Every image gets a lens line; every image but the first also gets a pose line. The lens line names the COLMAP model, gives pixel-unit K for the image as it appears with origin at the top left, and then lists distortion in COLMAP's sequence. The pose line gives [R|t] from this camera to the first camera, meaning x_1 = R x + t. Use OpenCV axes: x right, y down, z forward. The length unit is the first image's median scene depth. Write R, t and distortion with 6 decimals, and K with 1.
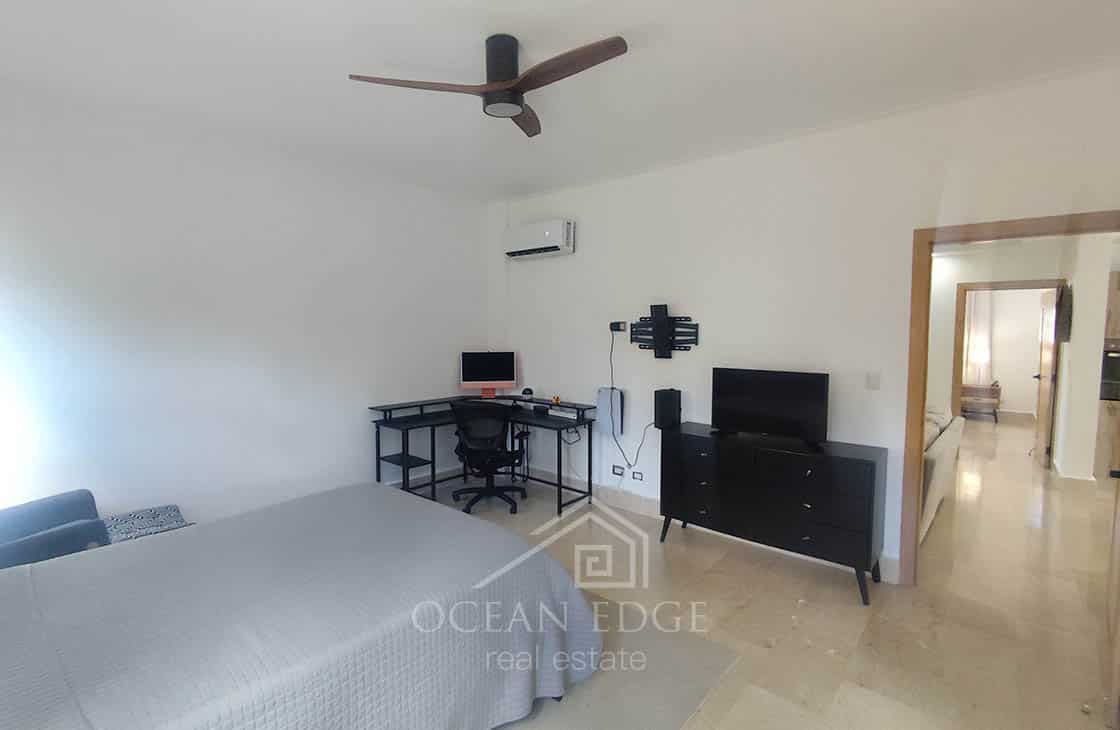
lens RADIAL K [[513.0, 0, 554.1], [0, 513.0, 365.2], [0, 0, 1]] dist [-0.003546, -0.000032]
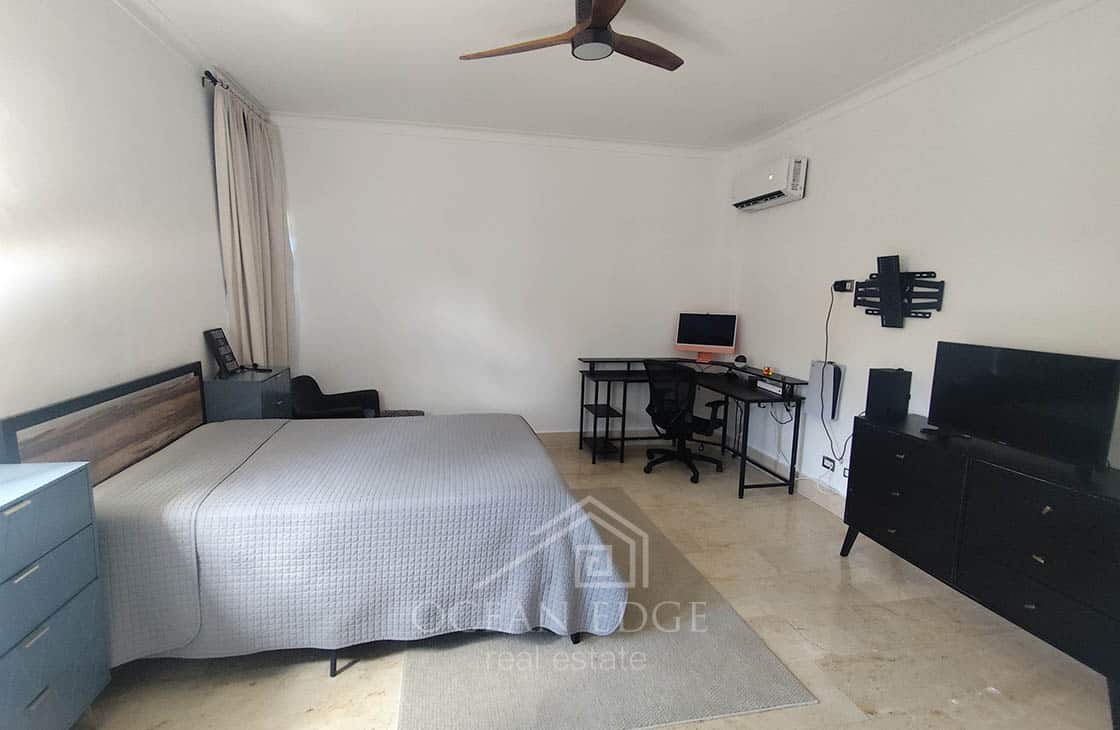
lens RADIAL K [[513.0, 0, 550.8], [0, 513.0, 366.5], [0, 0, 1]] dist [-0.003546, -0.000032]
pose [[0.797792, 0.101854, -0.594267, 0.246077], [-0.064712, 0.994399, 0.083560, 0.012137], [0.599450, -0.028207, 0.799915, 0.084019]]
